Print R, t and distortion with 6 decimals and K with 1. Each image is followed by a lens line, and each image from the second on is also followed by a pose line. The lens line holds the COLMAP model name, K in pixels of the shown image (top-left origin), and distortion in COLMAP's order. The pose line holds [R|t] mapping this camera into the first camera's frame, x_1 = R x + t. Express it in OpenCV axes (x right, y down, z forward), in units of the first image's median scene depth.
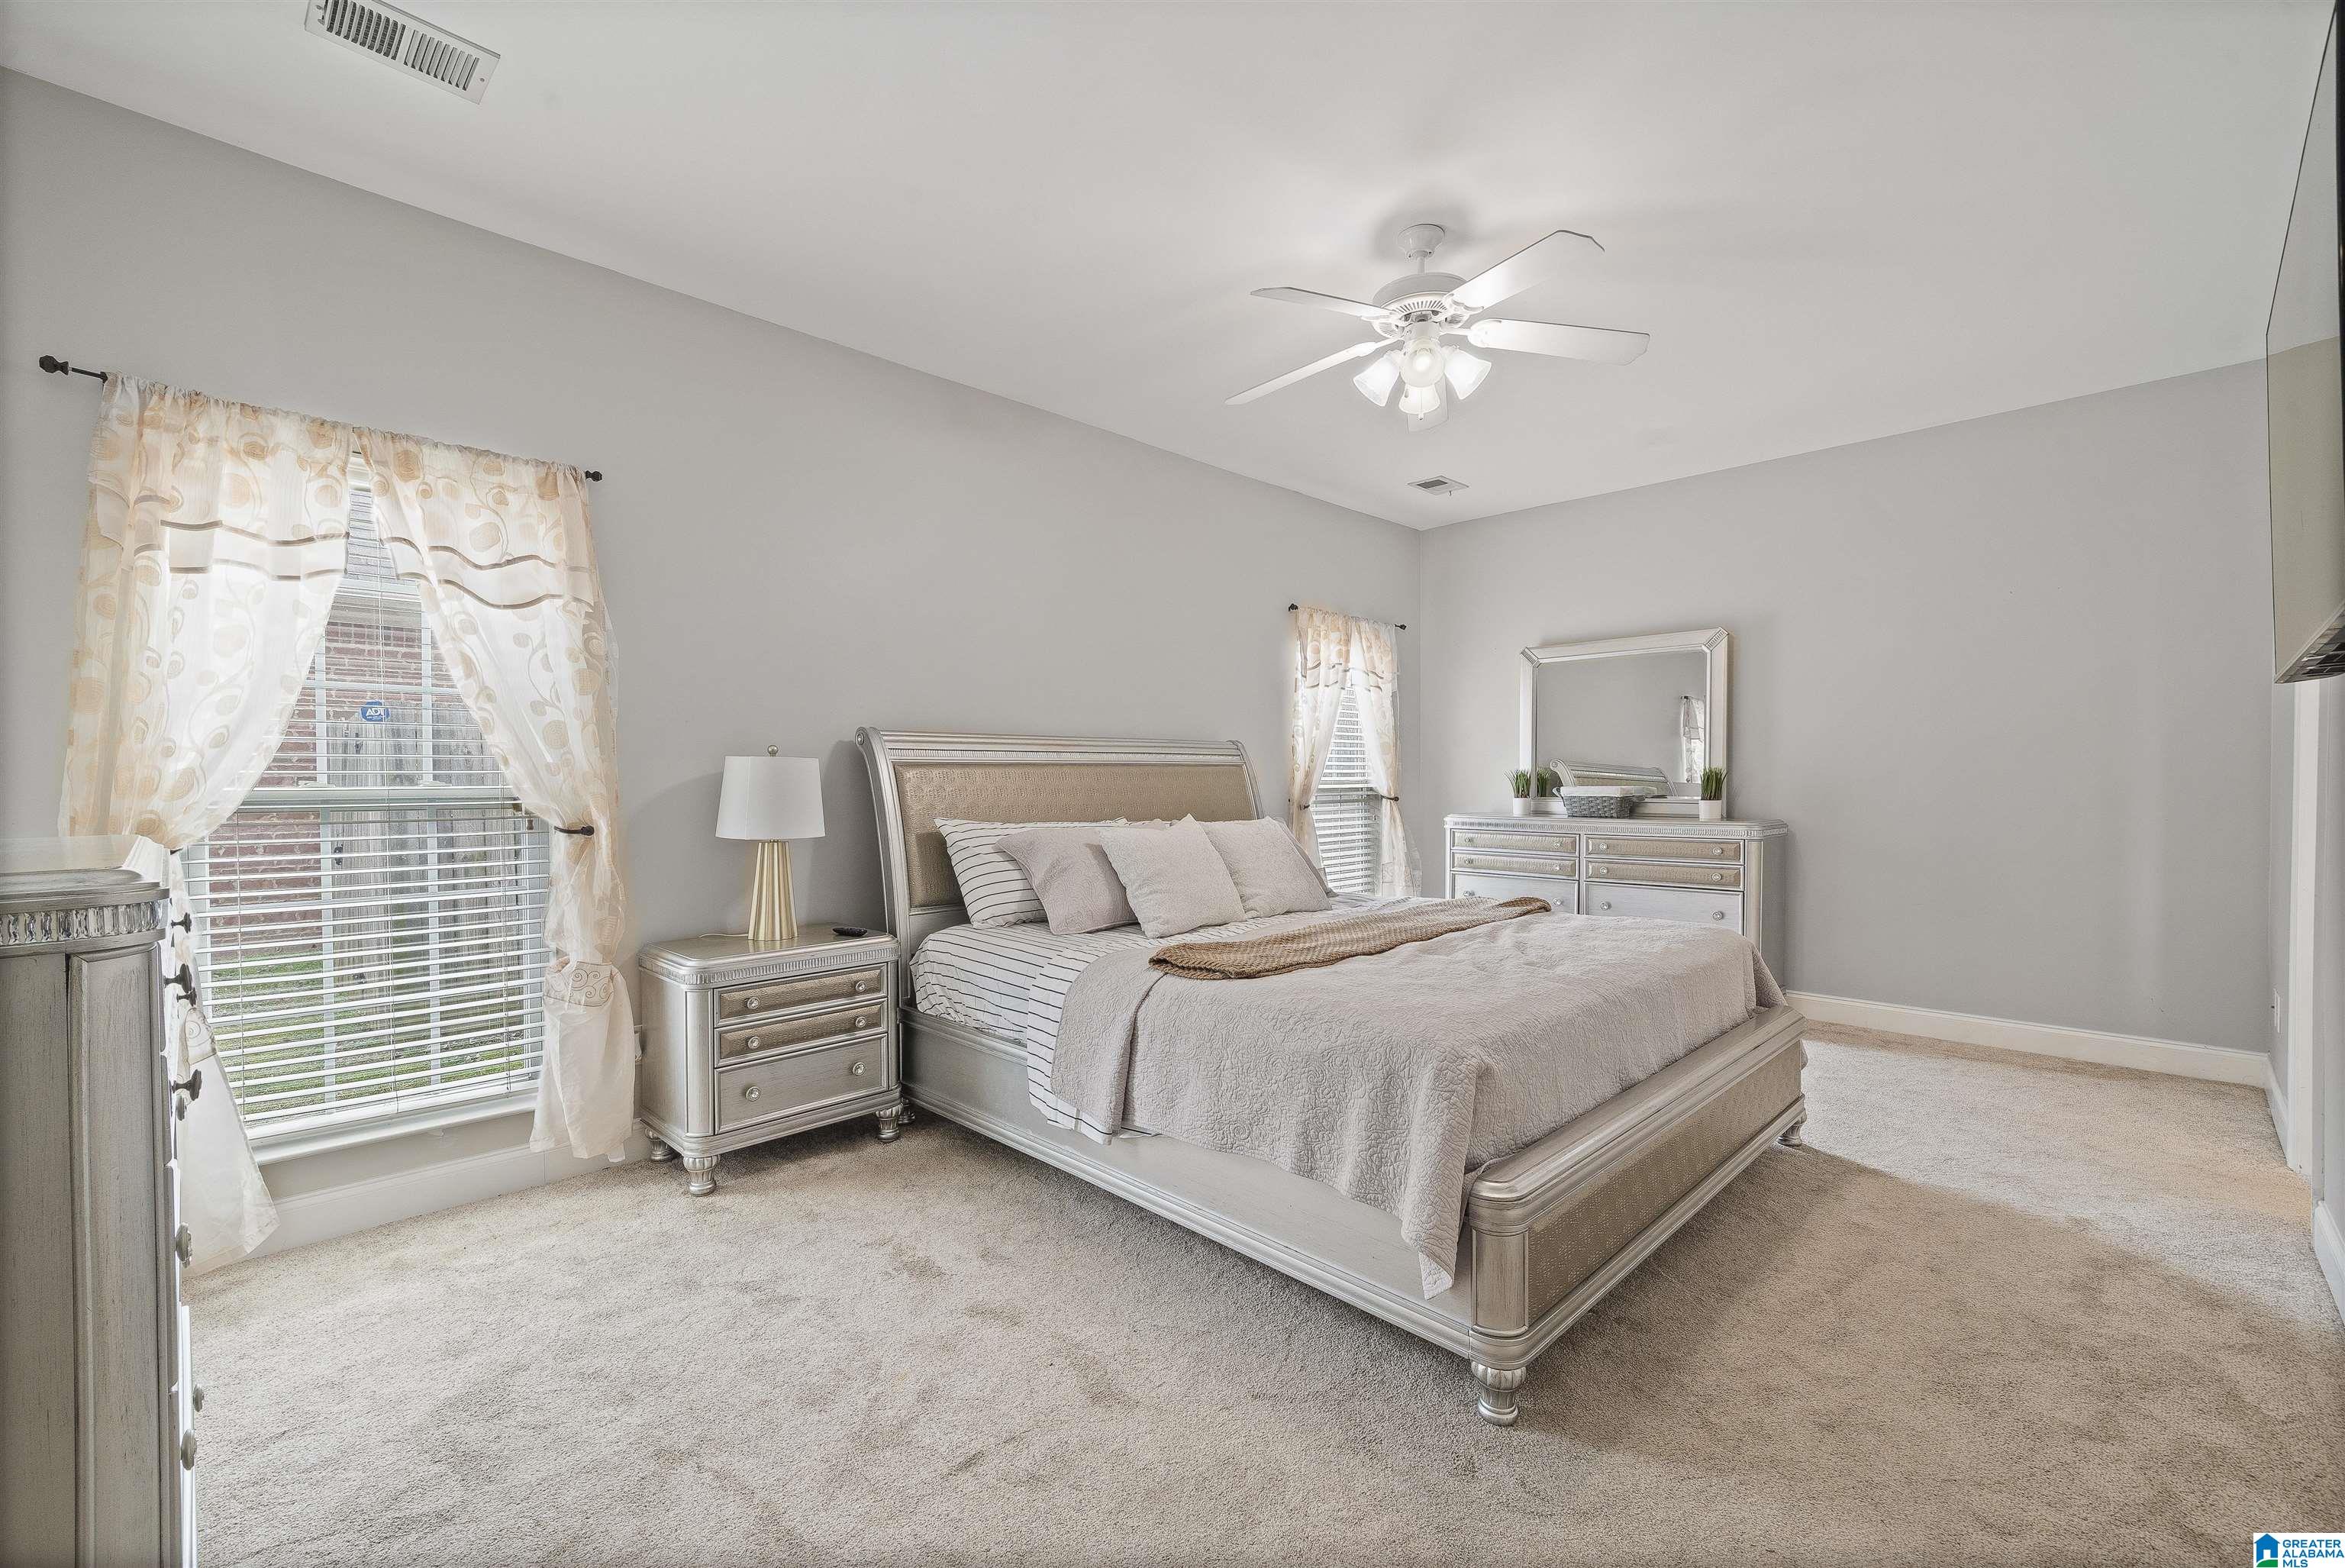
lens RADIAL K [[960.9, 0, 1169.0], [0, 960.9, 793.6], [0, 0, 1]] dist [-0.008117, 0.002477]
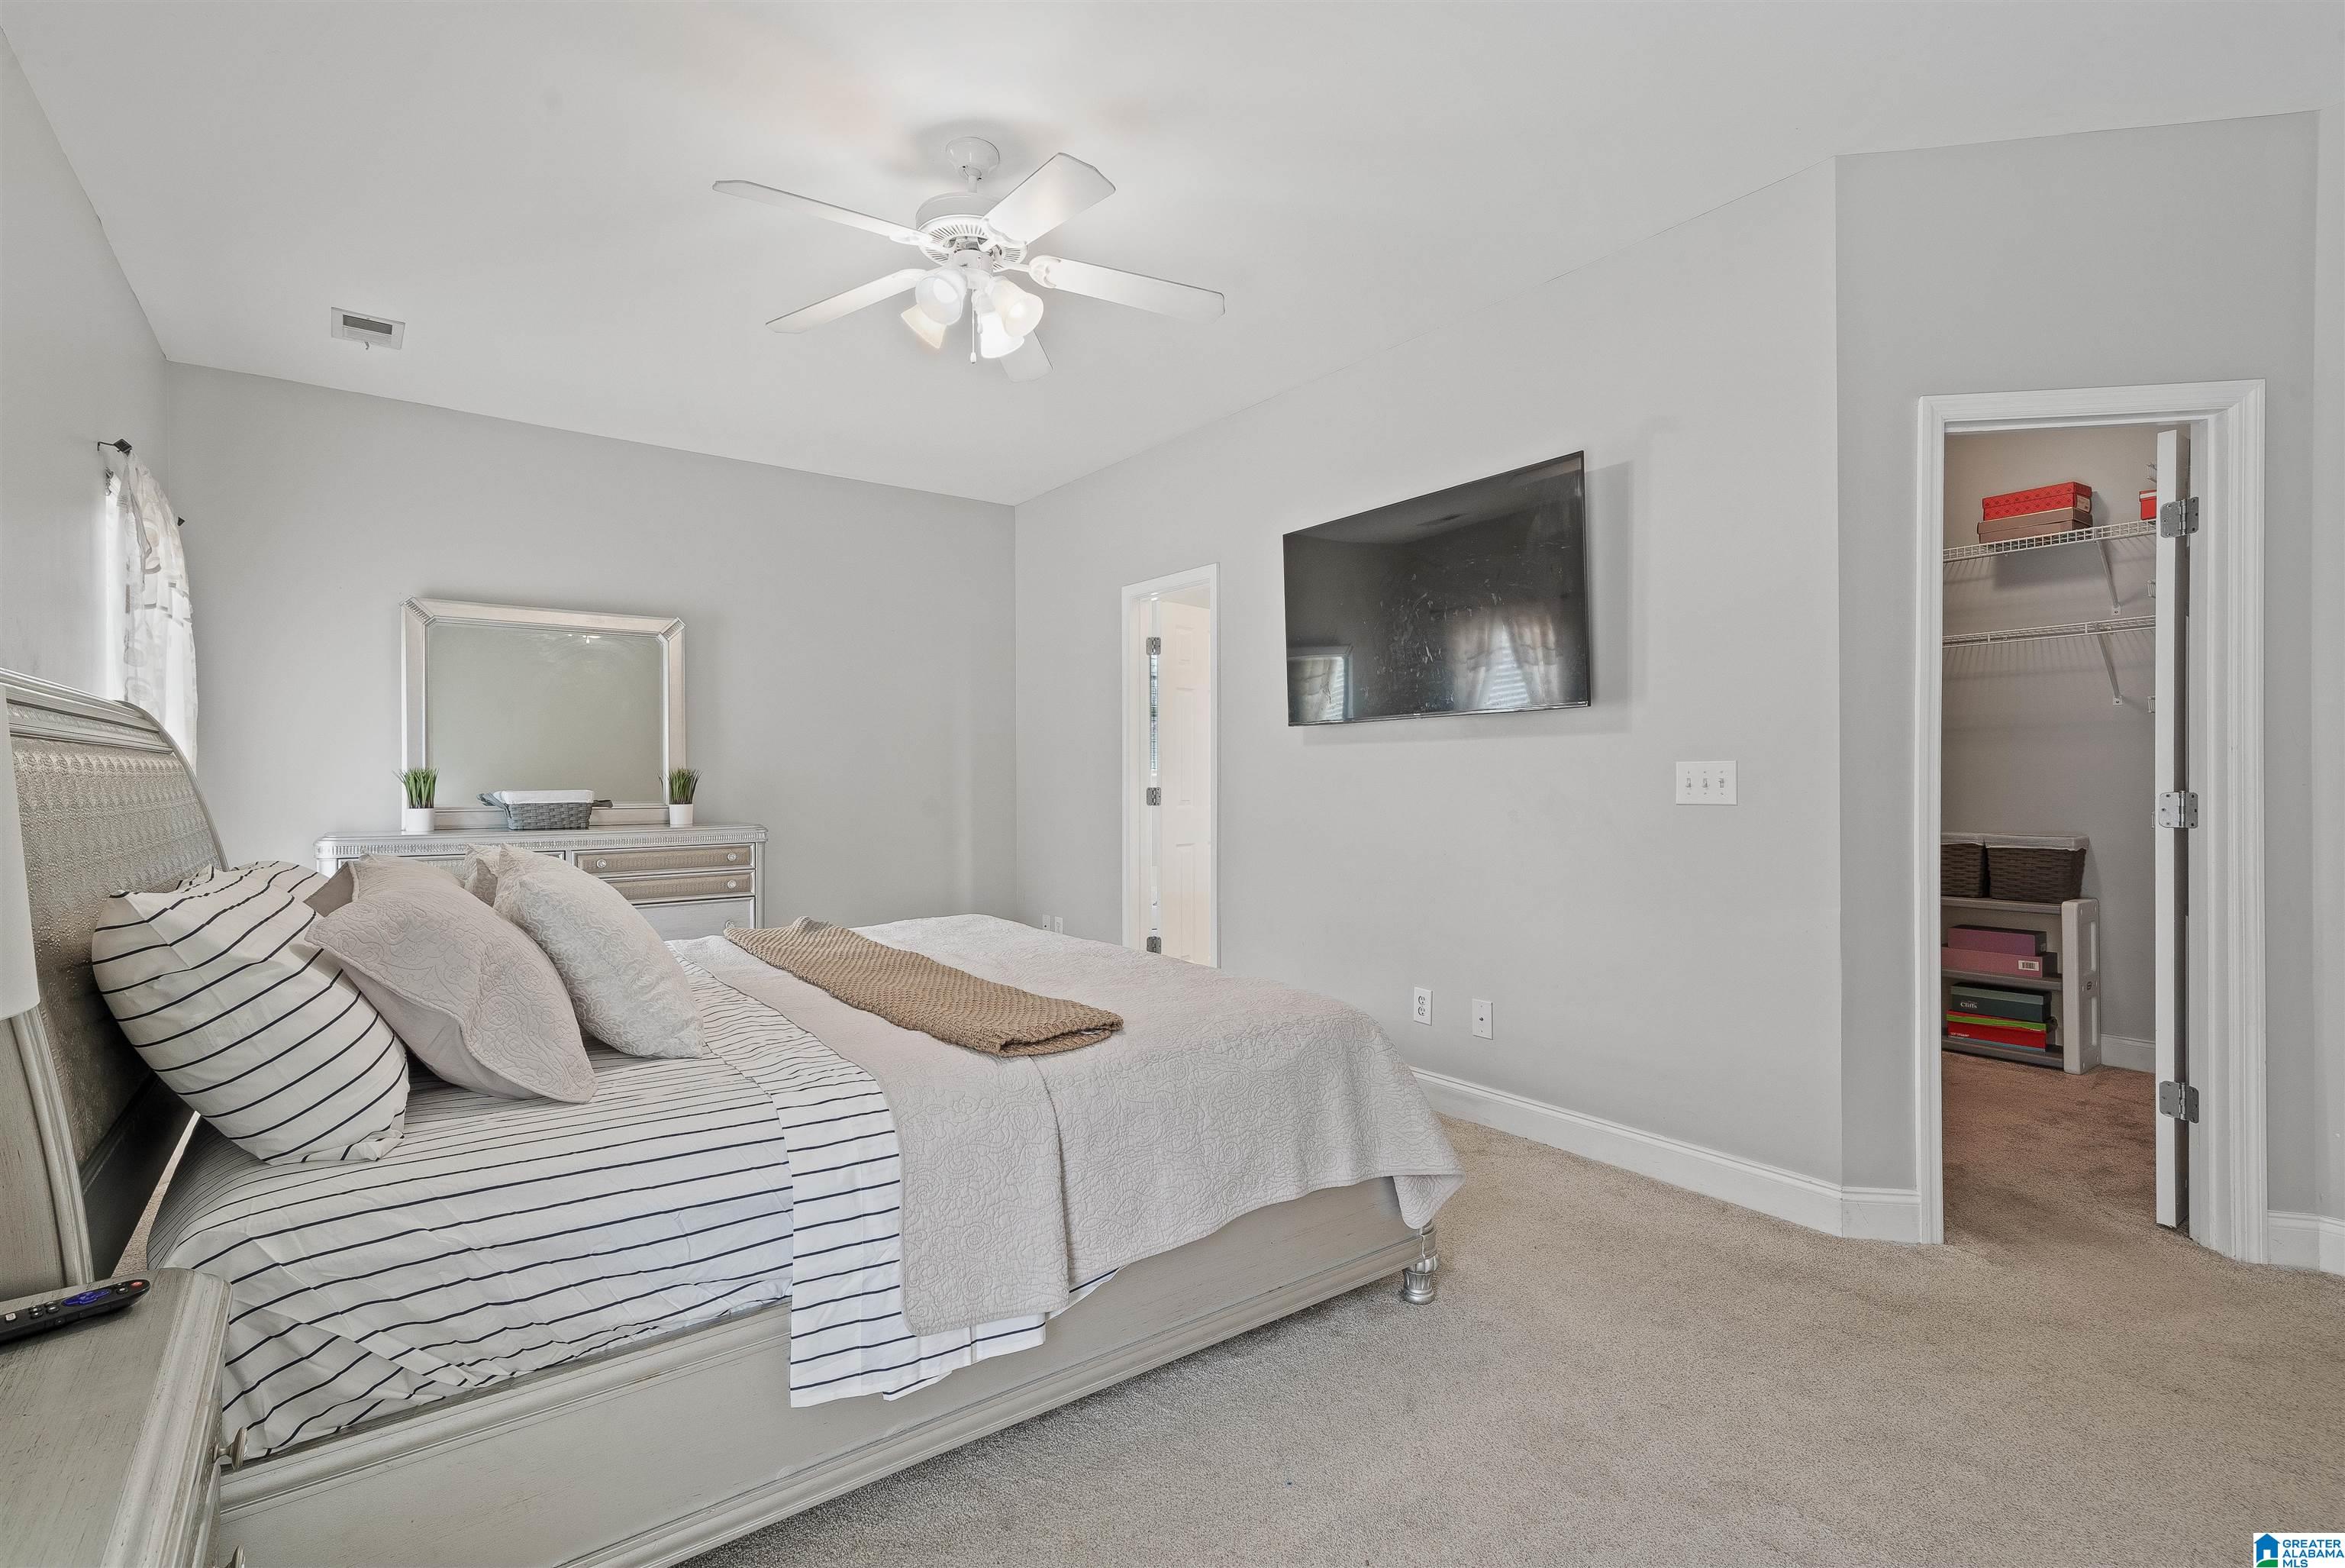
lens RADIAL K [[1046.8, 0, 1169.0], [0, 1046.8, 777.6], [0, 0, 1]] dist [-0.000438, -0.000073]
pose [[0.152346, 0.005832, 0.988310, -0.456582], [0.014548, 0.999861, -0.008143, -0.004341], [-0.988220, 0.015618, 0.152240, 0.488023]]
